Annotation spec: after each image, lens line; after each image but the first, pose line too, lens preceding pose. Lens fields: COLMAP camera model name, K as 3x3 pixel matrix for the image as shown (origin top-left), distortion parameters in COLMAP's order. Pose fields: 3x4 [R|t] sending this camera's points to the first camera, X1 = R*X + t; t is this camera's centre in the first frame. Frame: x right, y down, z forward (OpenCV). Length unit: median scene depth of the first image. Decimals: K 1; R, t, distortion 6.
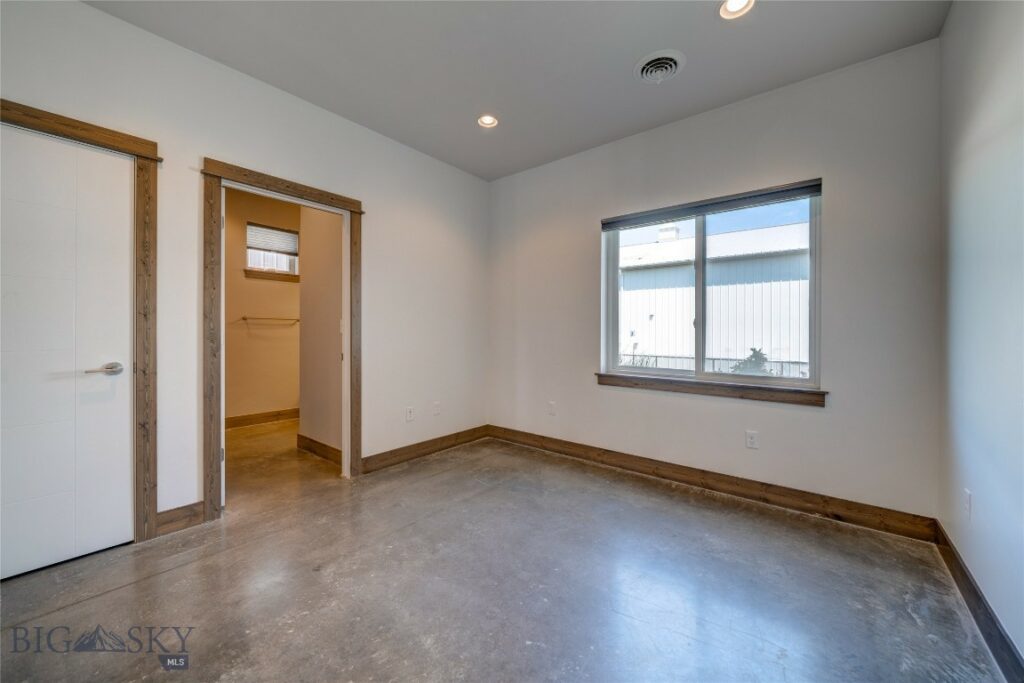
lens RADIAL K [[377.4, 0, 516.2], [0, 377.4, 332.3], [0, 0, 1]] dist [-0.003126, -0.000071]
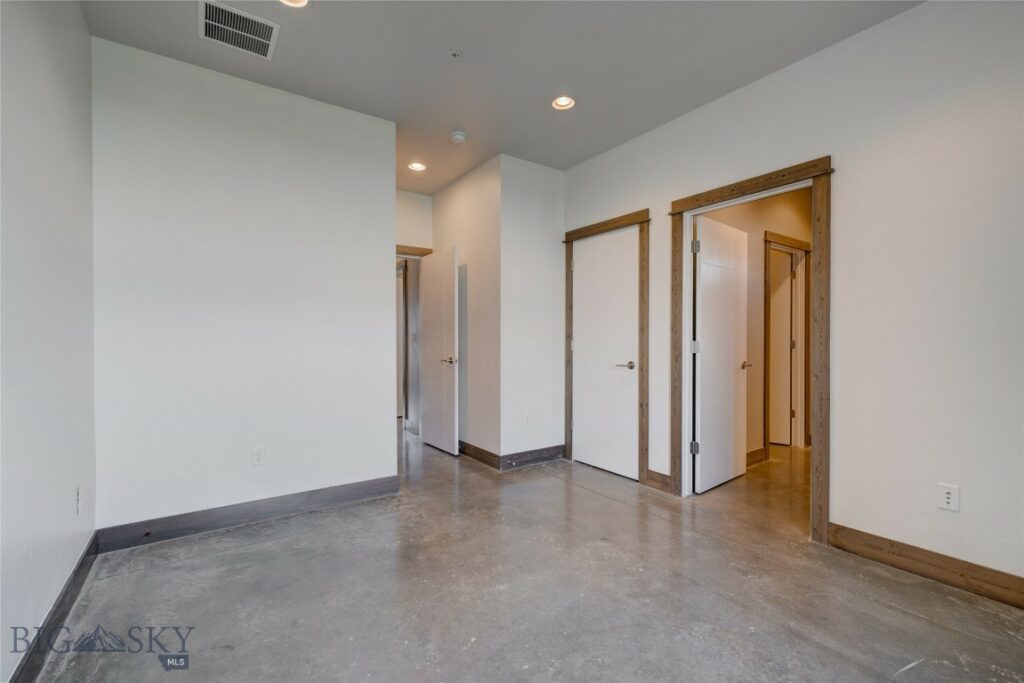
lens RADIAL K [[448.2, 0, 517.5], [0, 448.2, 337.4], [0, 0, 1]] dist [0.007123, -0.001396]
pose [[-0.264761, -0.011965, -0.964240, 0.770492], [-0.002757, 0.999928, -0.011651, 0.004827], [0.964310, -0.000427, -0.264775, 0.926286]]
